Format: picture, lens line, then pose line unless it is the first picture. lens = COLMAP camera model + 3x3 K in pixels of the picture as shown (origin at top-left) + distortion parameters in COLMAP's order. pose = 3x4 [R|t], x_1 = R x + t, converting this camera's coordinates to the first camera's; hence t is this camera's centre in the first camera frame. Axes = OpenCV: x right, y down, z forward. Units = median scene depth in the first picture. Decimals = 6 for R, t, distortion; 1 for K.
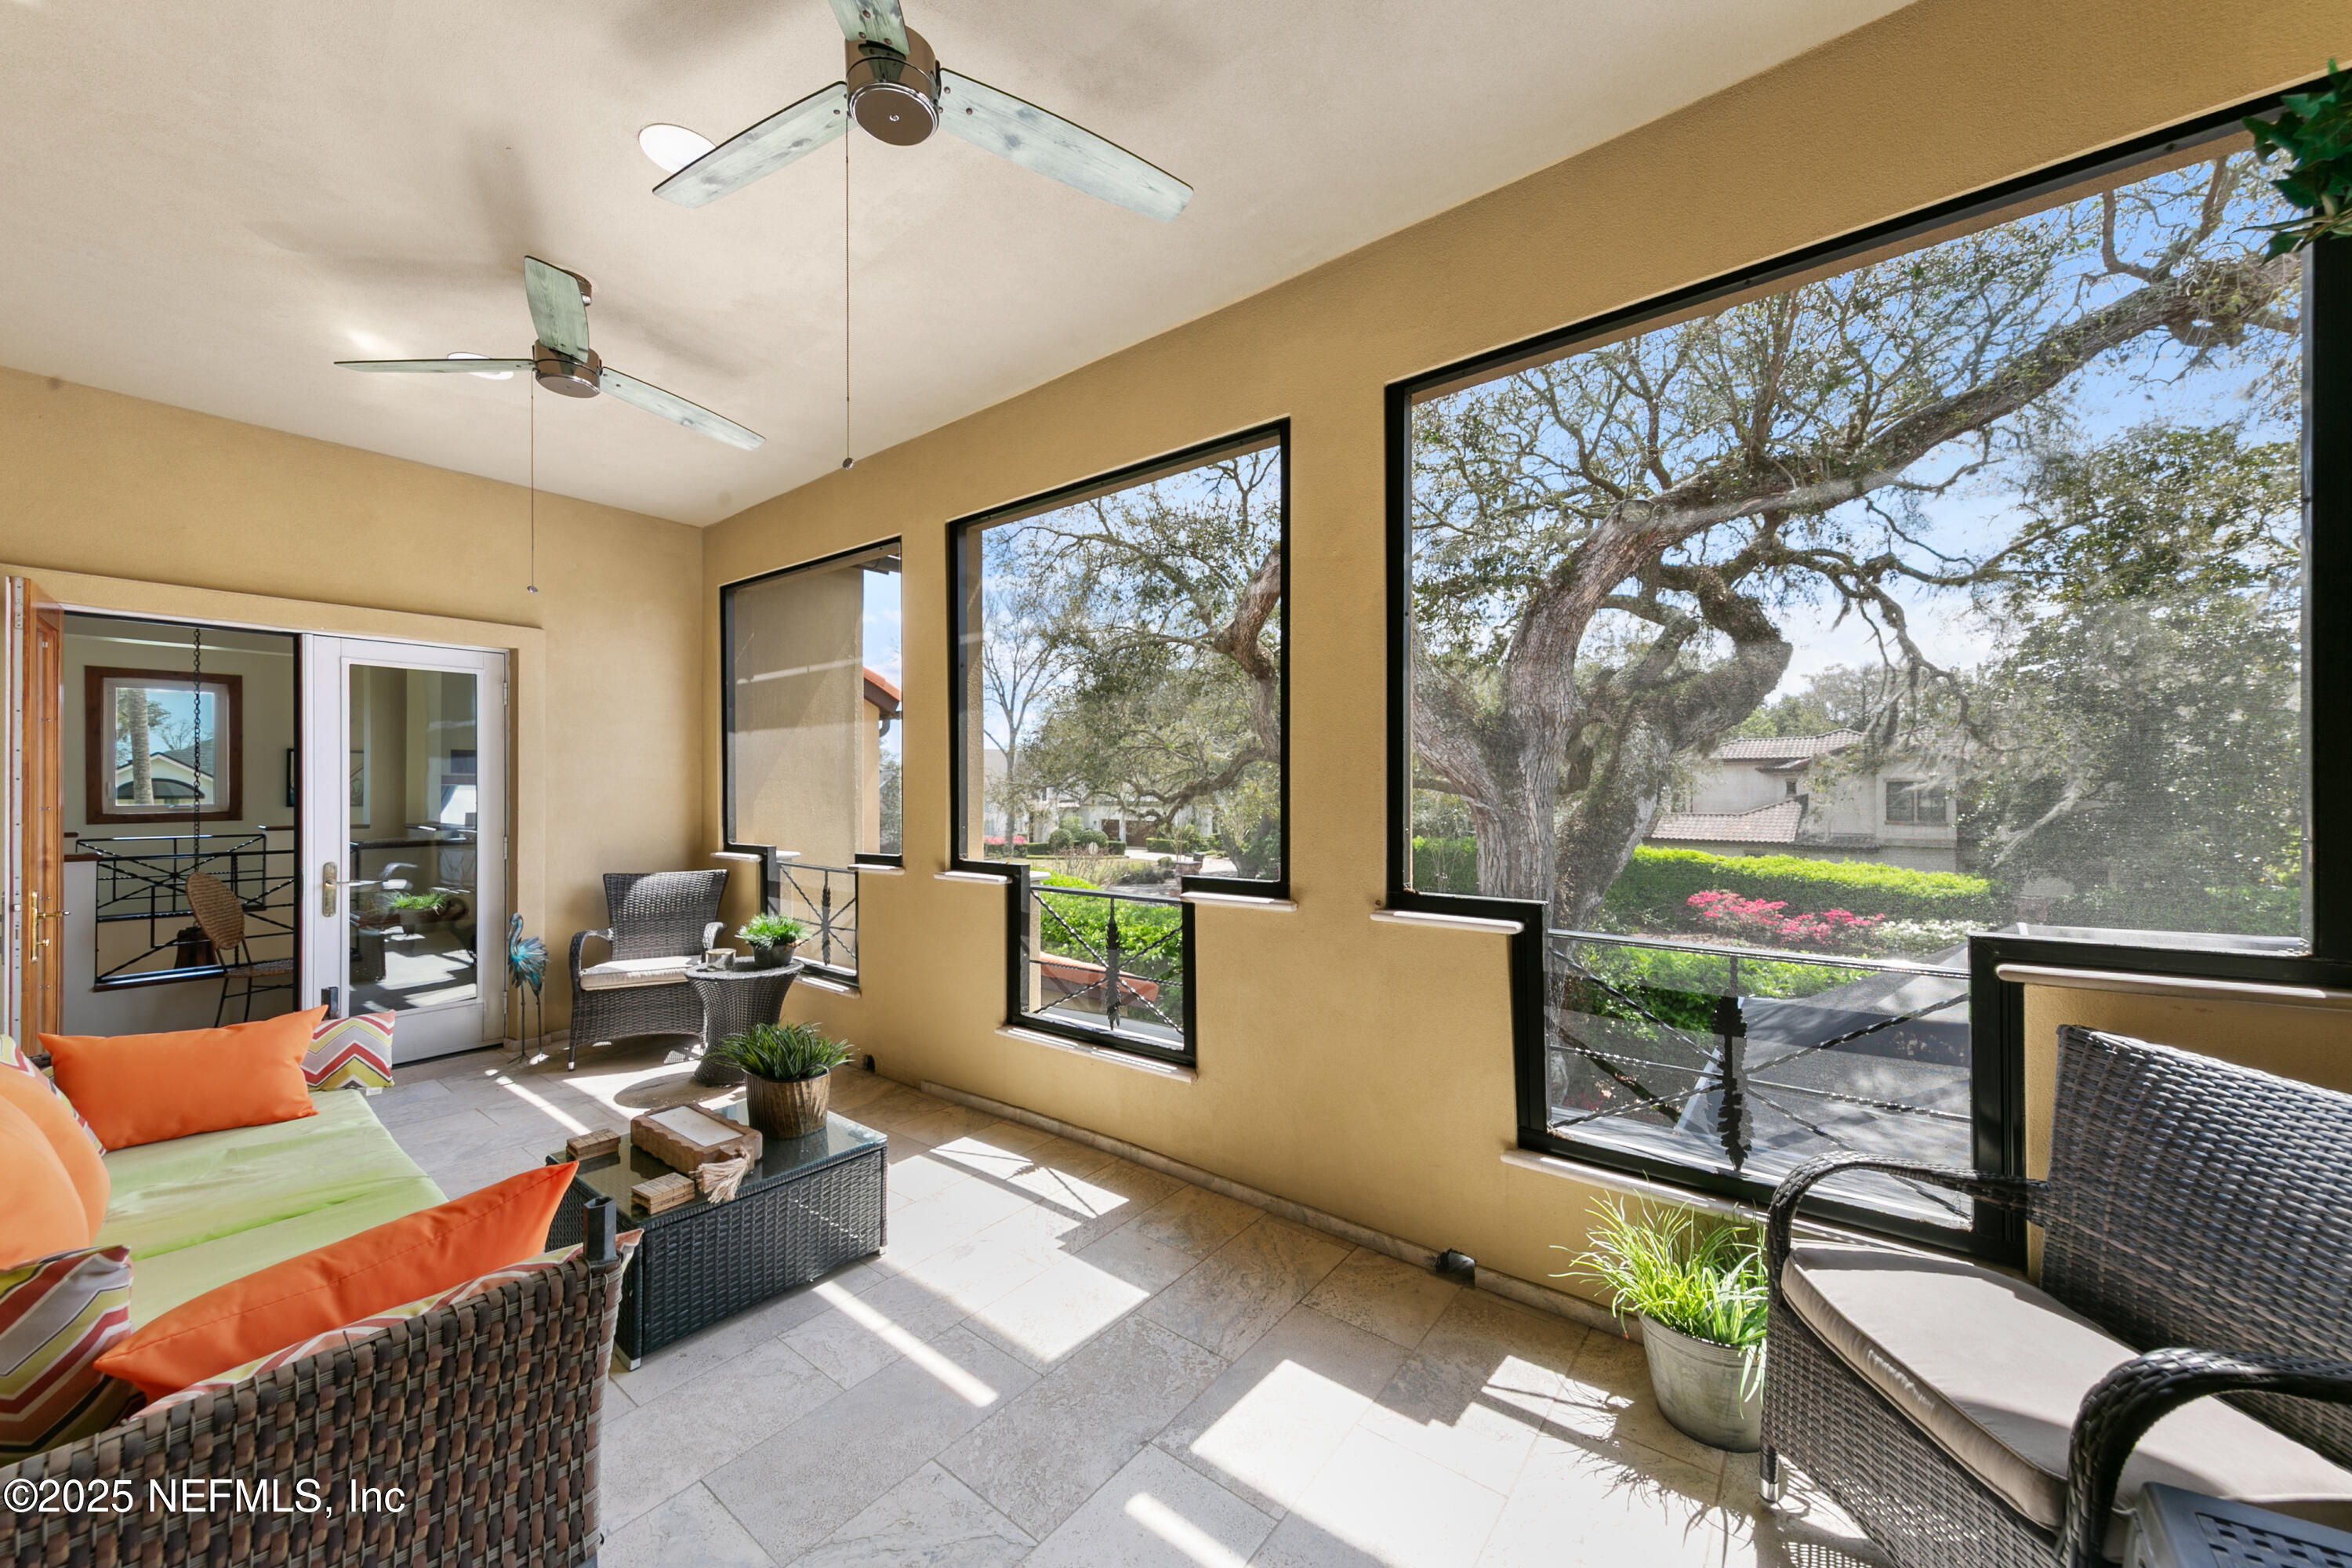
lens RADIAL K [[885.4, 0, 1182.1], [0, 885.4, 784.5], [0, 0, 1]] dist [0.020585, 0.000091]
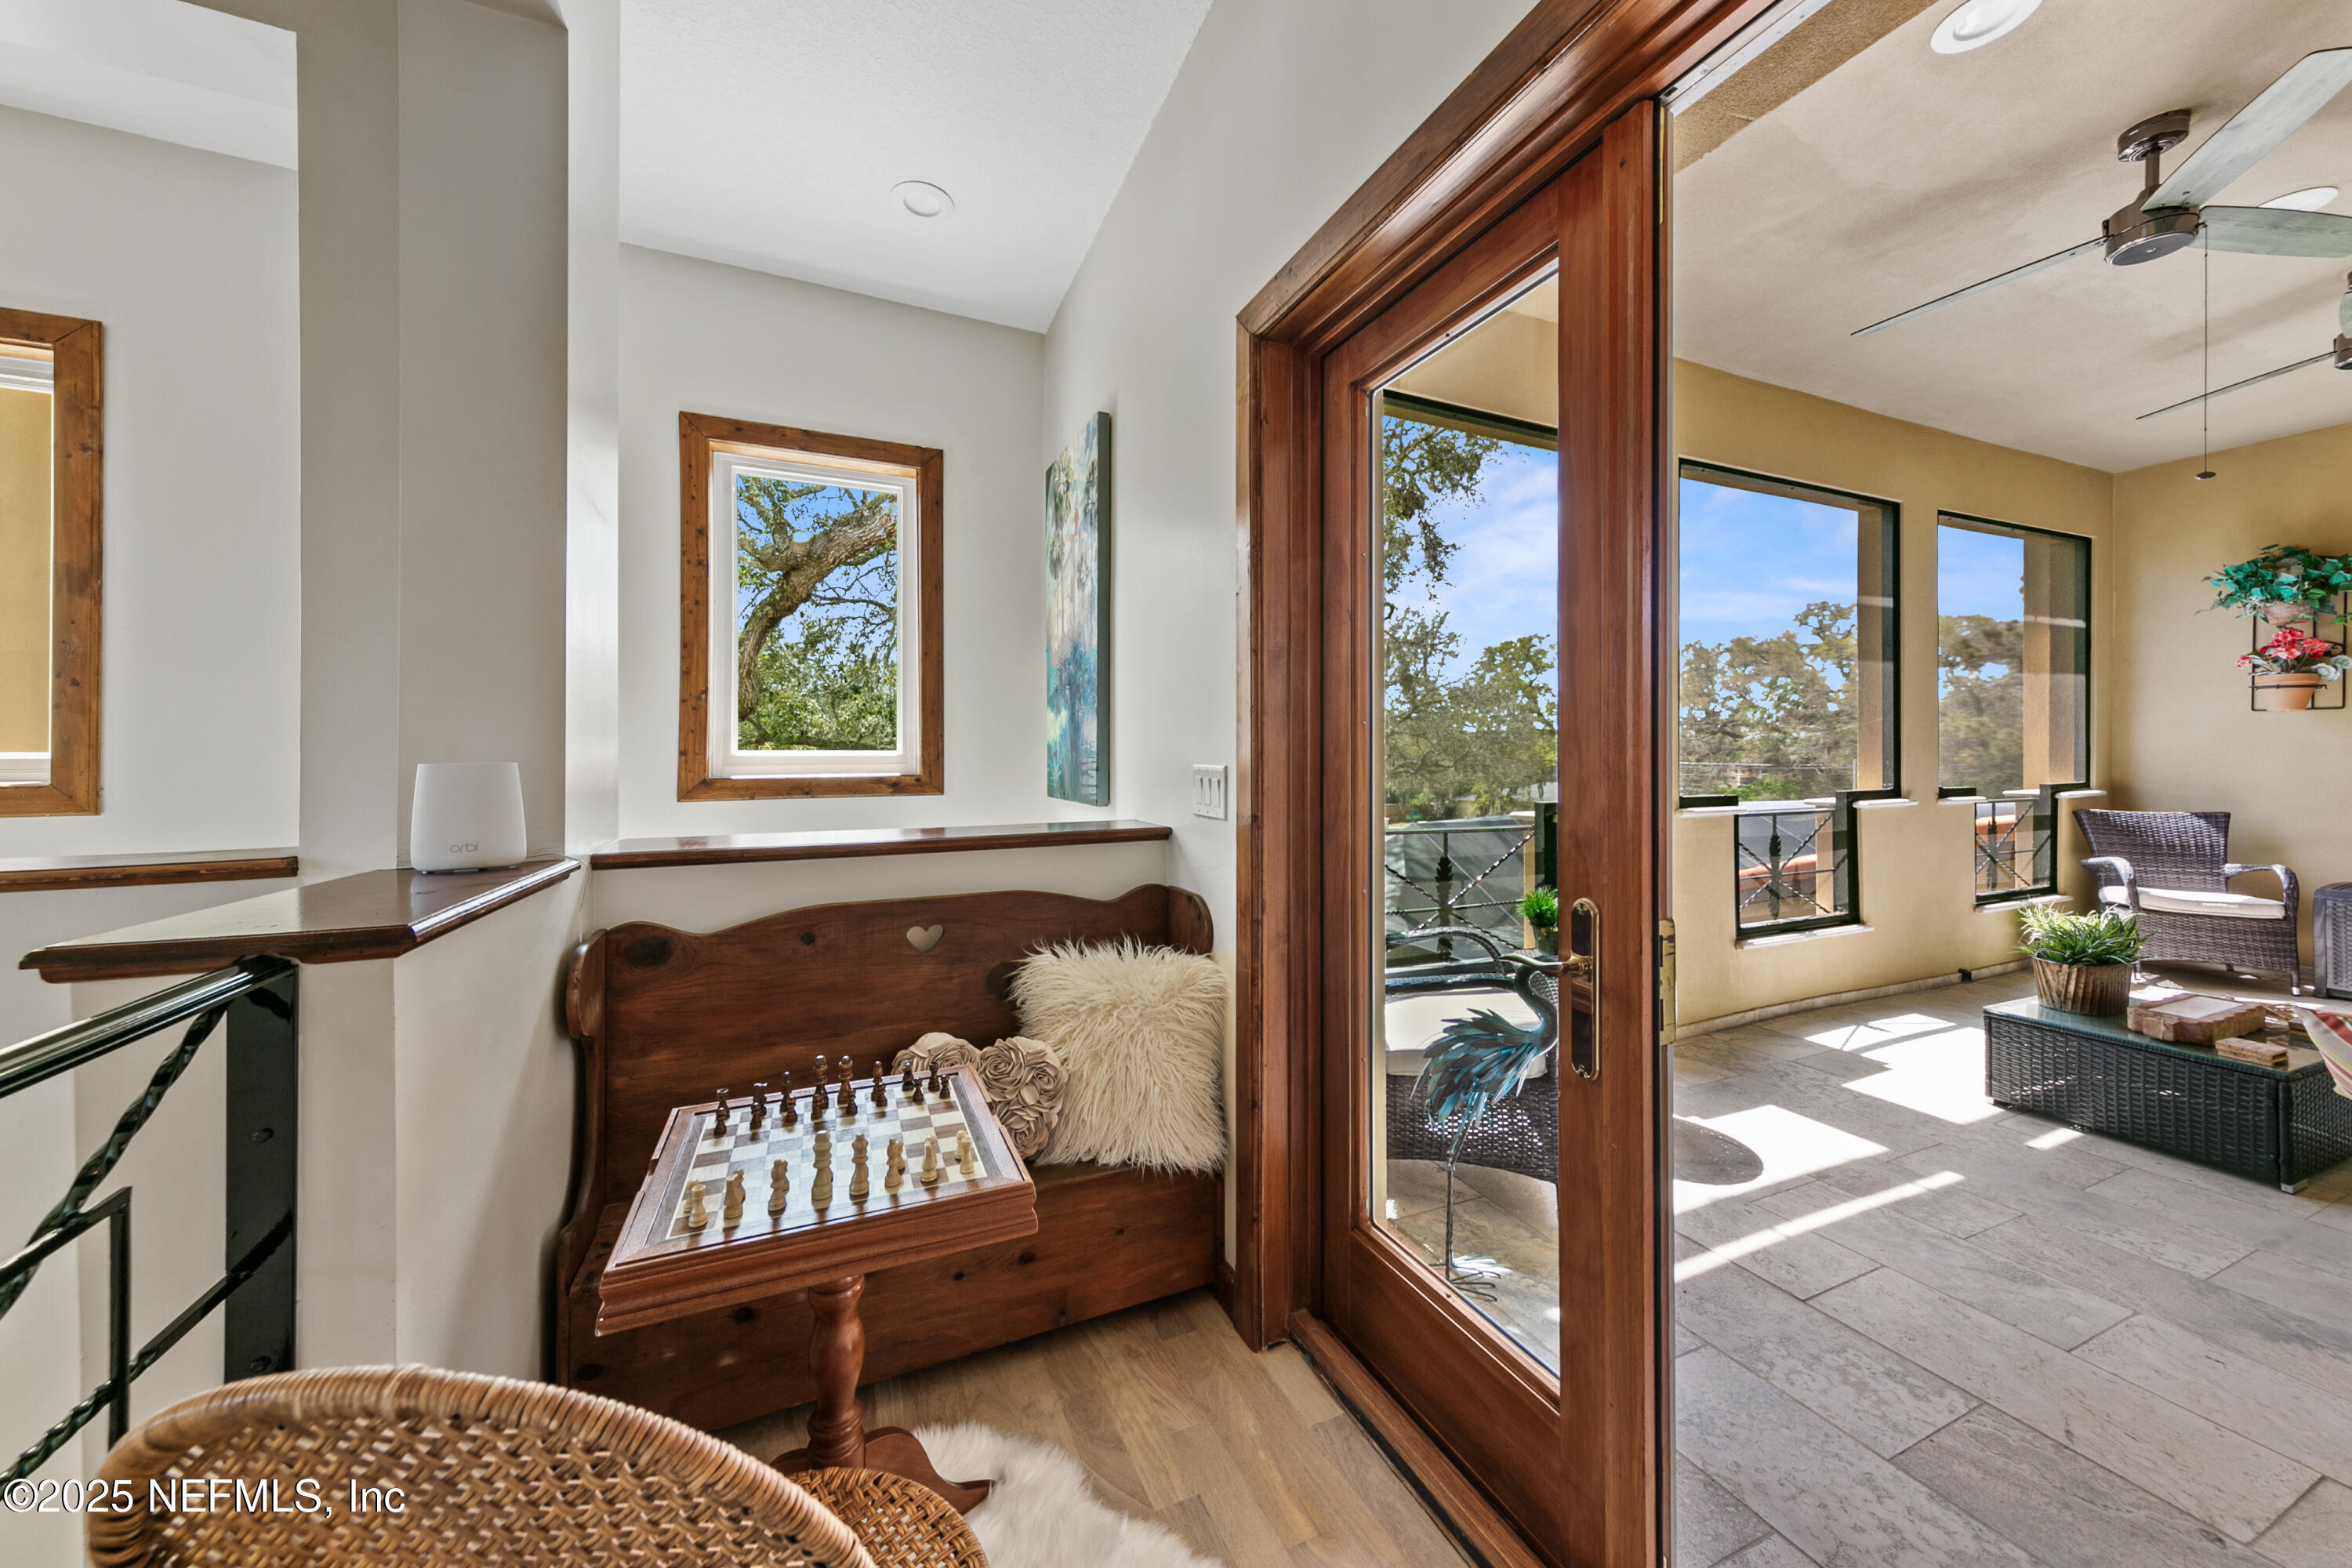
lens RADIAL K [[837.3, 0, 1171.2], [0, 837.3, 750.9], [0, 0, 1]] dist [0.005221, -0.000222]
pose [[0.467664, 0.004150, 0.883897, -0.674472], [0.001793, 0.999982, -0.005643, 0.018009], [-0.883905, 0.004224, 0.467648, 0.528043]]
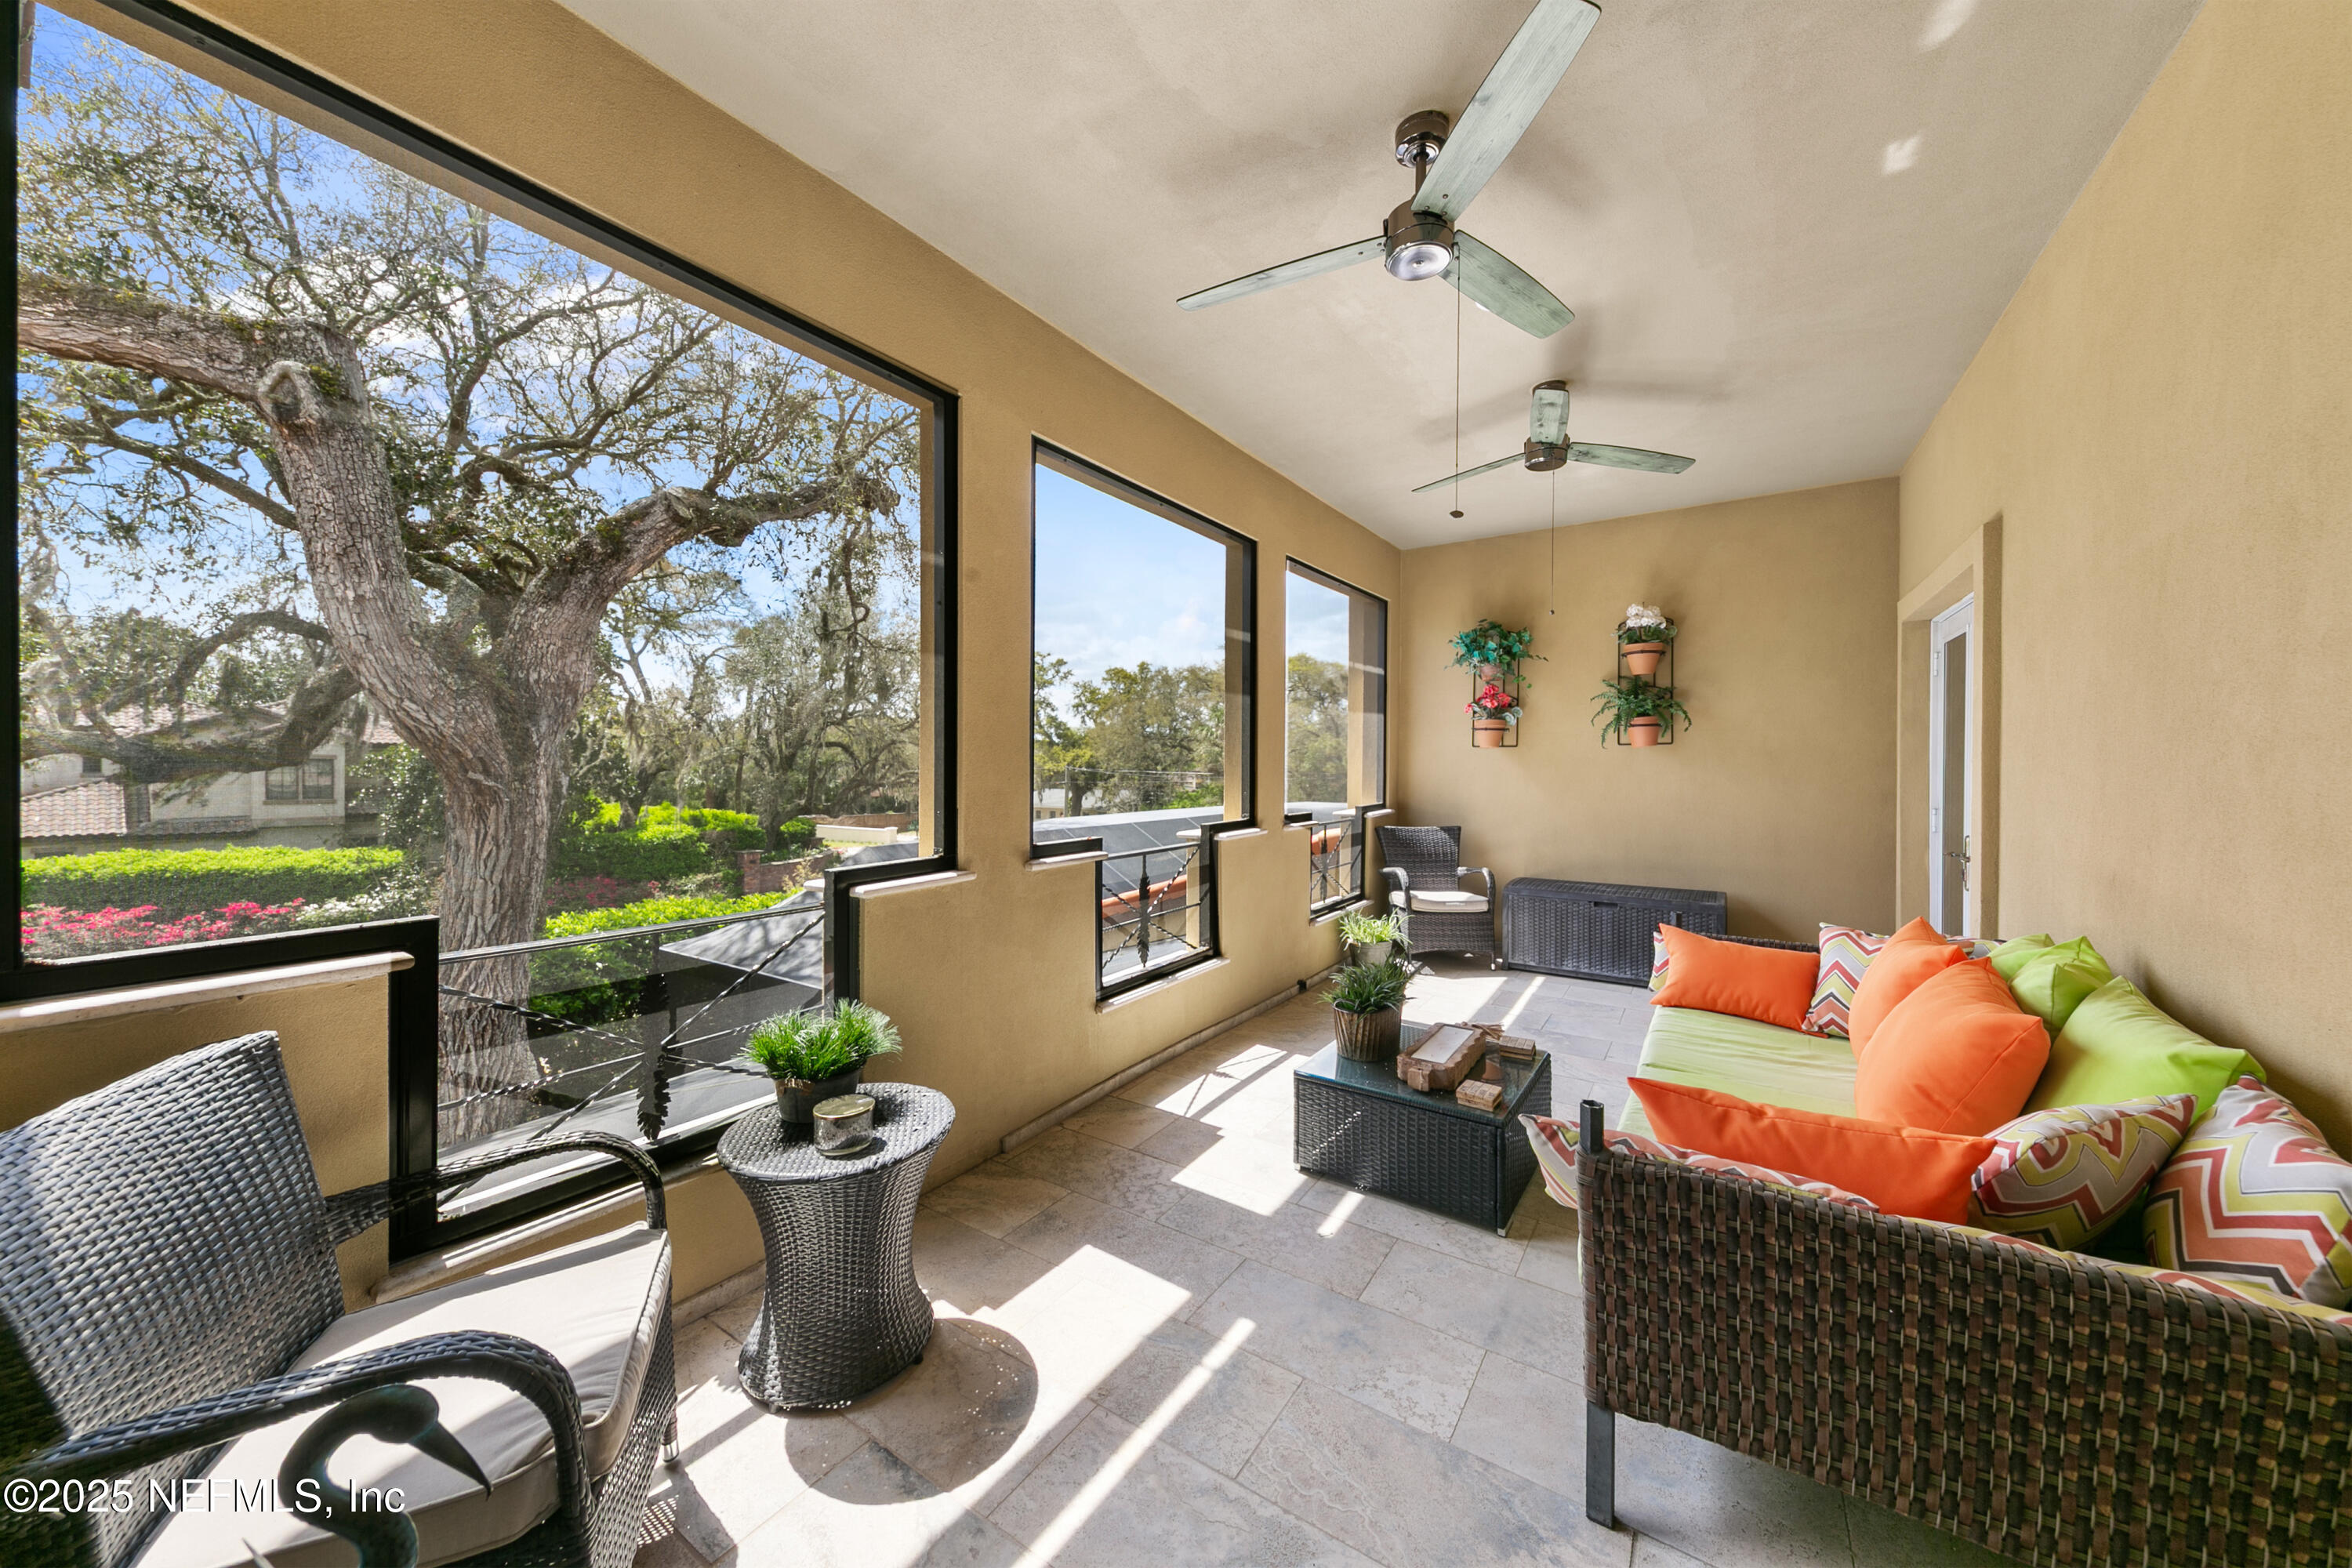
lens RADIAL K [[837.3, 0, 1166.9], [0, 837.3, 766.2], [0, 0, 1]] dist [0.005221, -0.000222]
pose [[-0.077698, -0.001479, 0.996976, -0.523144], [-0.002785, 0.999995, 0.001266, 0.004480], [-0.996973, -0.002678, -0.077702, 0.466102]]
